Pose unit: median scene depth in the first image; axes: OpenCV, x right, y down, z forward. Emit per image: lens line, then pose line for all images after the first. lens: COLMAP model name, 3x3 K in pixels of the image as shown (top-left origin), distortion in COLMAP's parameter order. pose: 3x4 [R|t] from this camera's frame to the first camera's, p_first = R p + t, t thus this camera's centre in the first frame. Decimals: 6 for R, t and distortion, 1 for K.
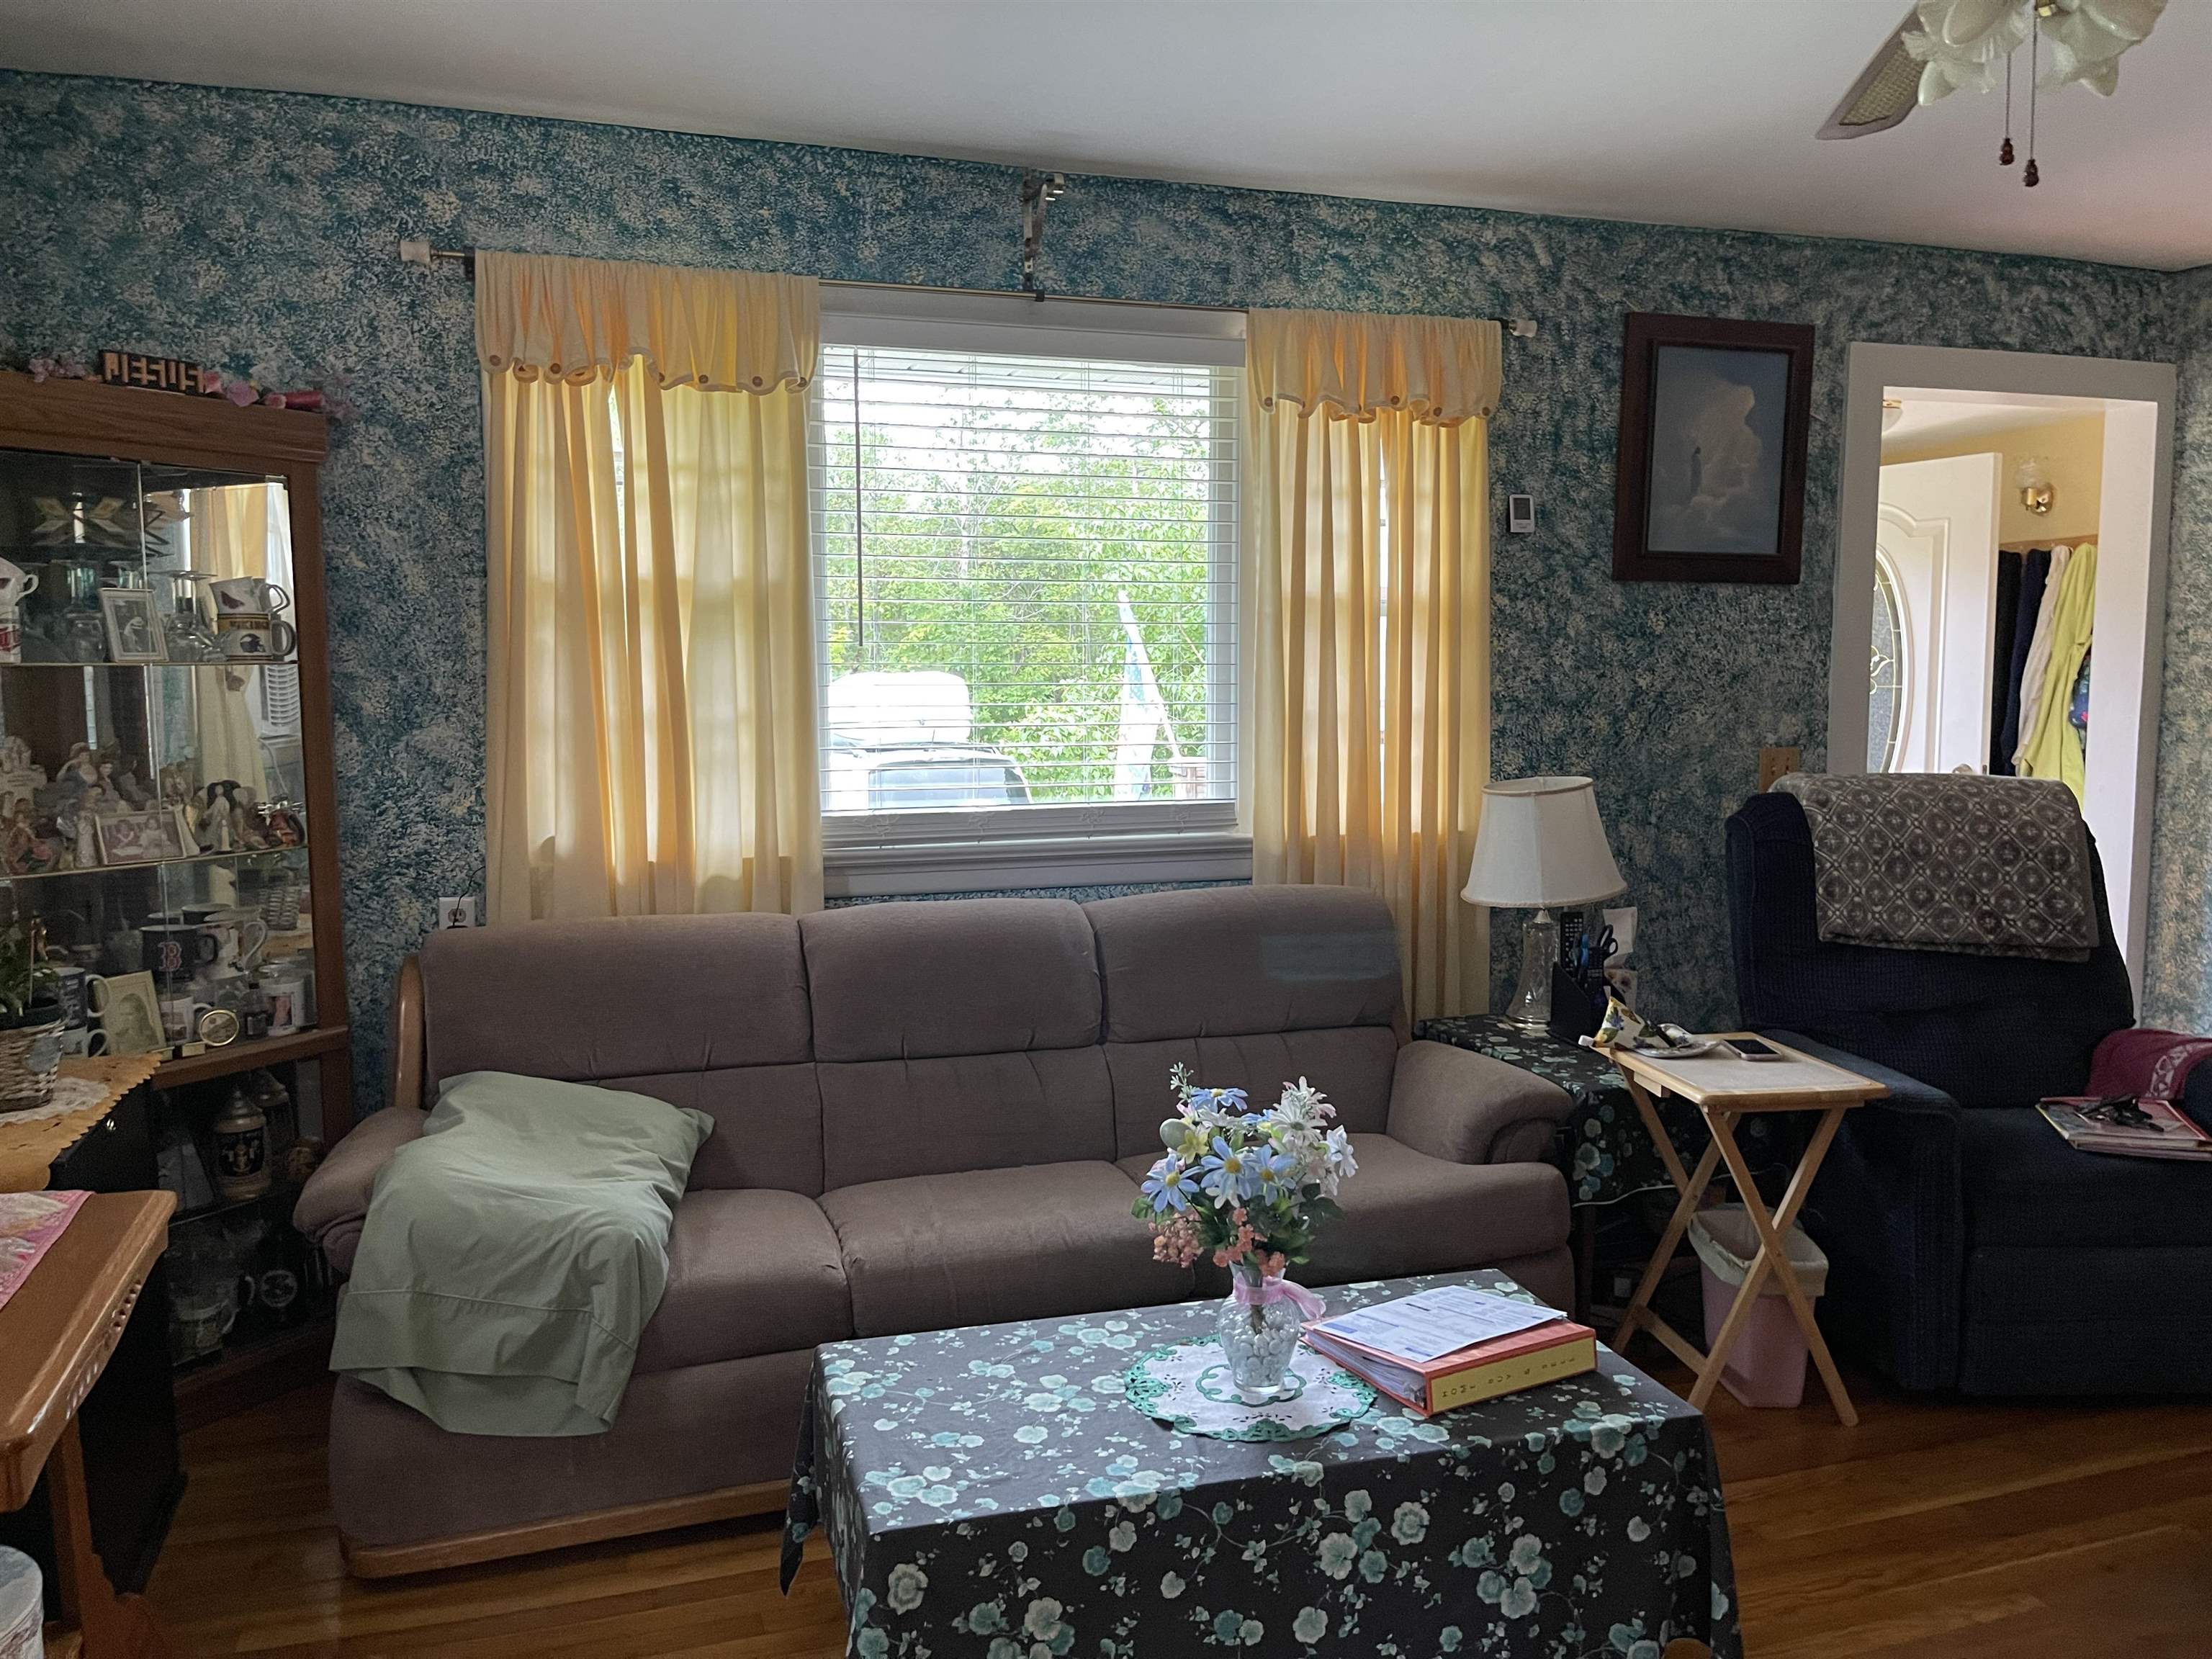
lens RADIAL K [[1683.4, 0, 1109.7], [0, 1683.4, 825.9], [0, 0, 1]] dist [0.062643, -0.075984]
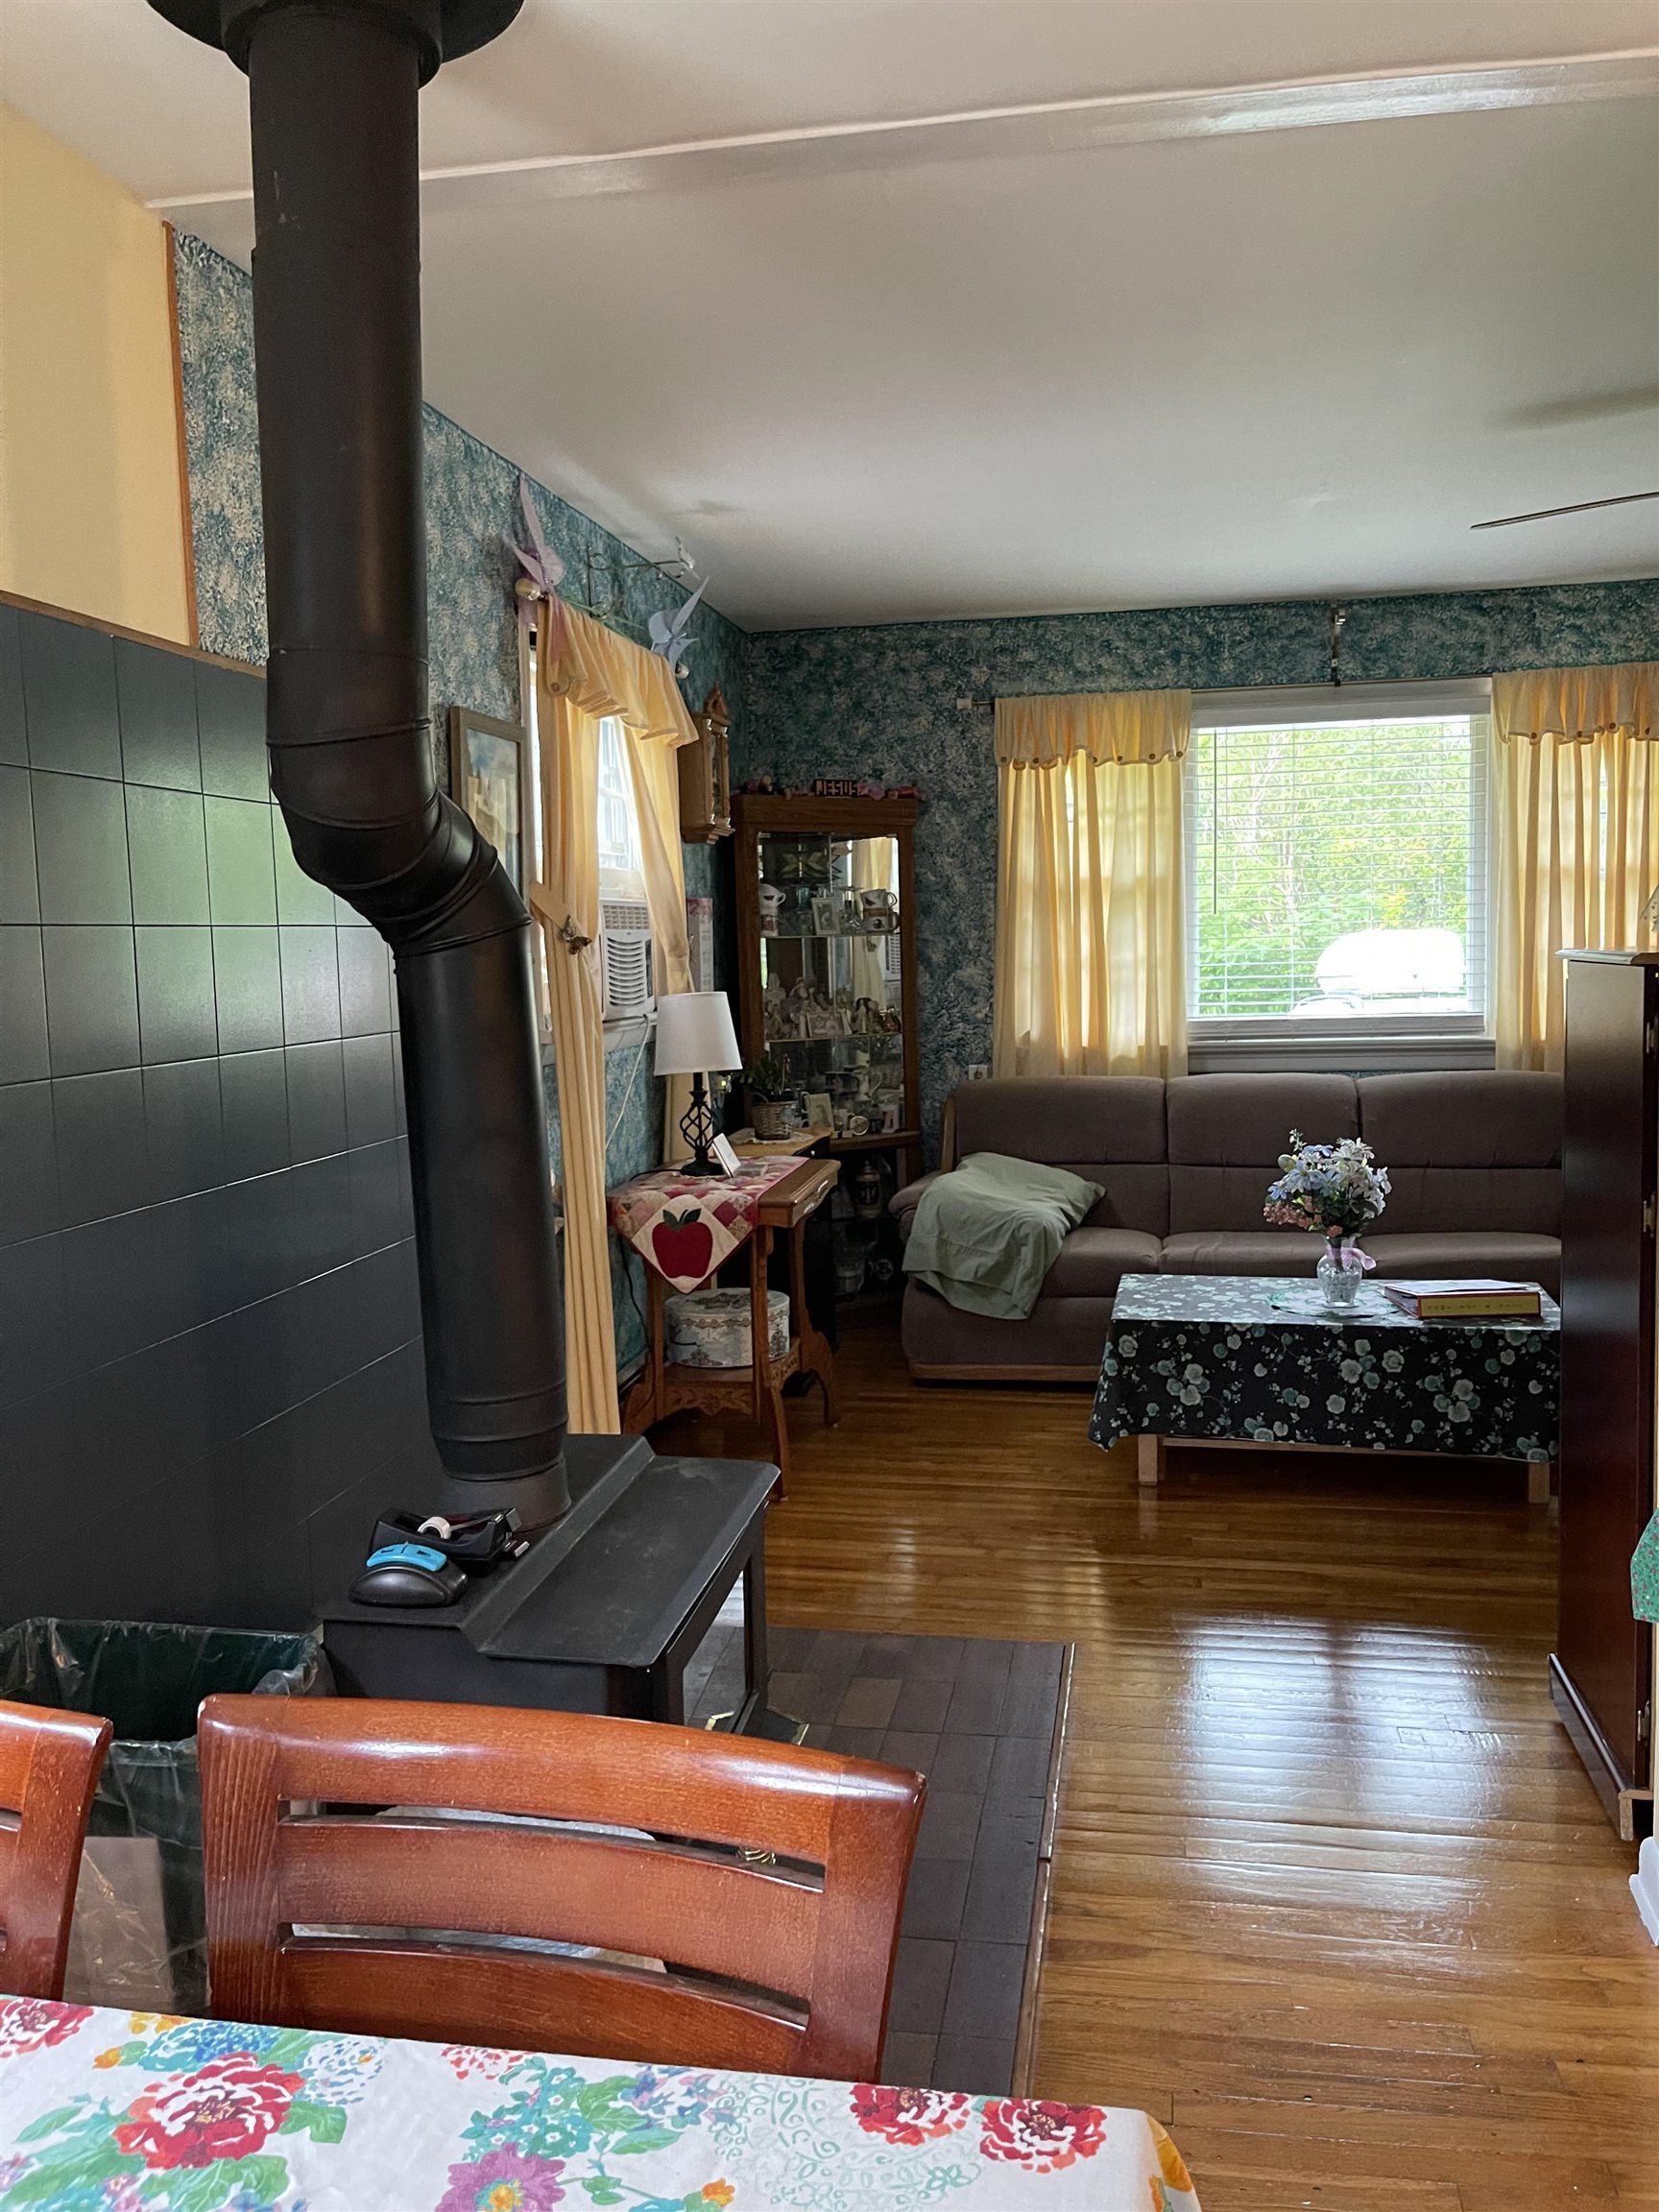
lens RADIAL K [[1683.4, 0, 868.1], [0, 1683.4, 1107.6], [0, 0, 1]] dist [0.062643, -0.075984]
pose [[0.886311, 0.025403, -0.462394, 0.338140], [-0.021033, 0.999672, 0.014604, 0.066196], [0.462614, -0.003218, 0.886554, -0.631106]]
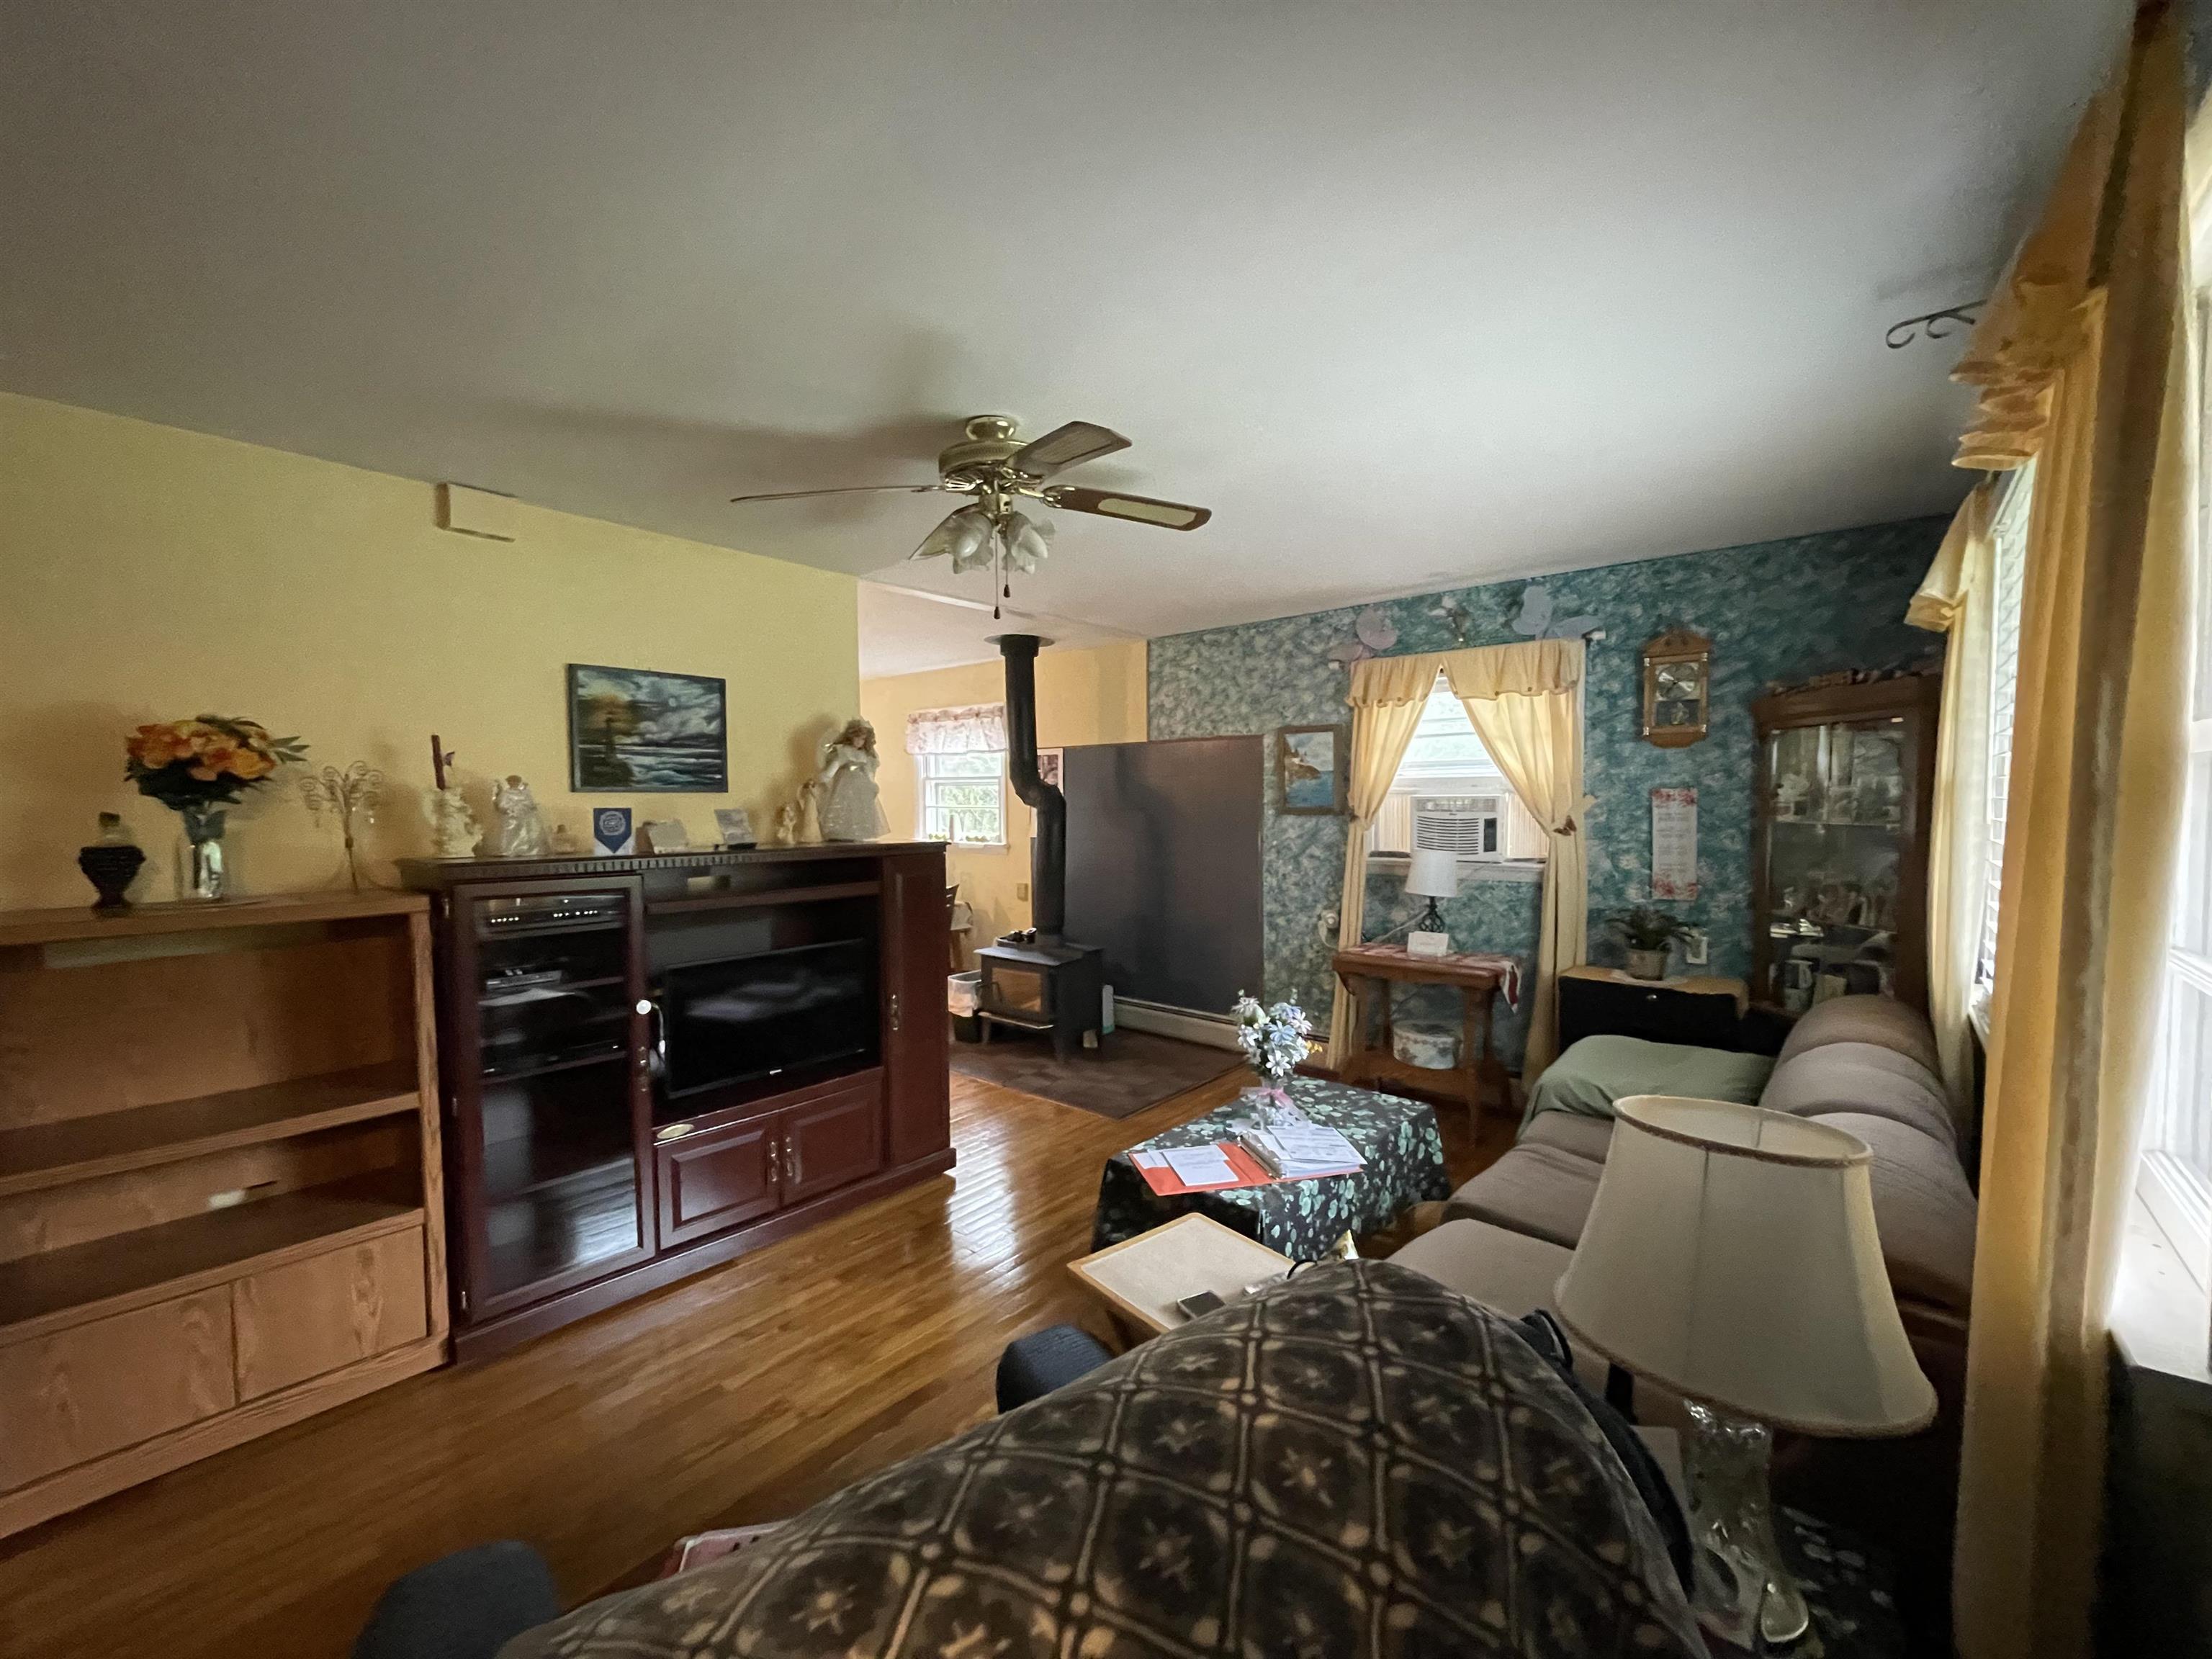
lens RADIAL K [[897.9, 0, 1084.8], [0, 897.9, 848.9], [0, 0, 1]] dist [-0.014542, -0.000246]
pose [[-0.863045, 0.037417, -0.503739, 0.650444], [-0.039707, 0.989141, 0.141501, -0.160224], [0.503564, 0.142124, -0.852188, 1.308590]]
